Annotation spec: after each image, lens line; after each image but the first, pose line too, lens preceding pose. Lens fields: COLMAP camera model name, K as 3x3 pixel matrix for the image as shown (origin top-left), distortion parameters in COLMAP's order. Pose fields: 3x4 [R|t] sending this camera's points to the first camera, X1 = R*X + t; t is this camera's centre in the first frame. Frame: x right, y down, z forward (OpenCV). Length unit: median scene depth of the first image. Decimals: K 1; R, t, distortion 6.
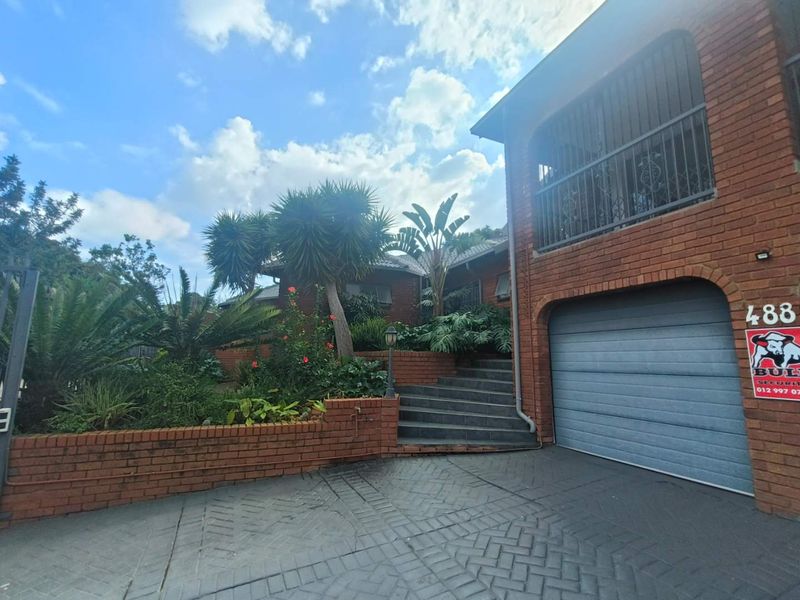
lens RADIAL K [[372.3, 0, 400.0], [0, 372.3, 300.0], [0, 0, 1]] dist [0.000254, -0.000096]
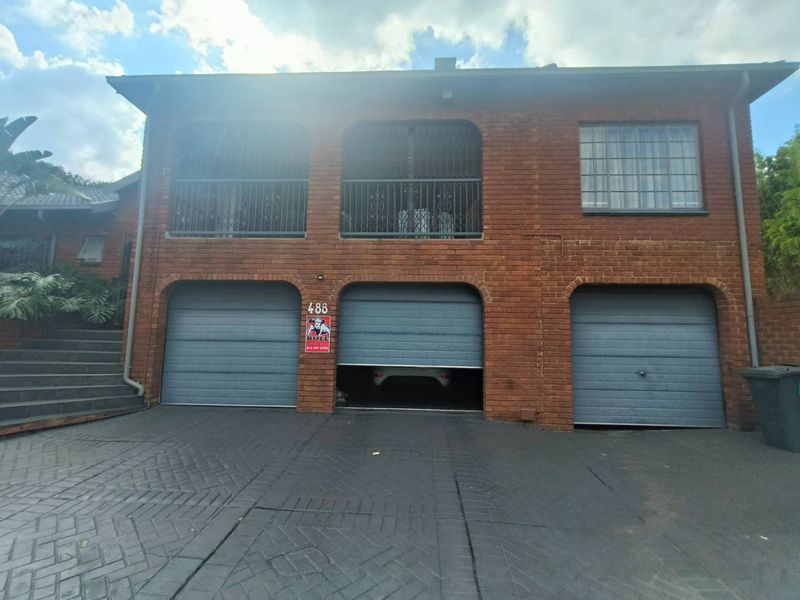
lens RADIAL K [[372.3, 0, 400.0], [0, 372.3, 300.0], [0, 0, 1]] dist [0.000254, -0.000096]
pose [[0.463144, 0.098466, 0.880796, -0.279855], [-0.152903, 0.987785, -0.030027, -0.006093], [-0.872994, -0.120770, 0.472542, -0.146855]]
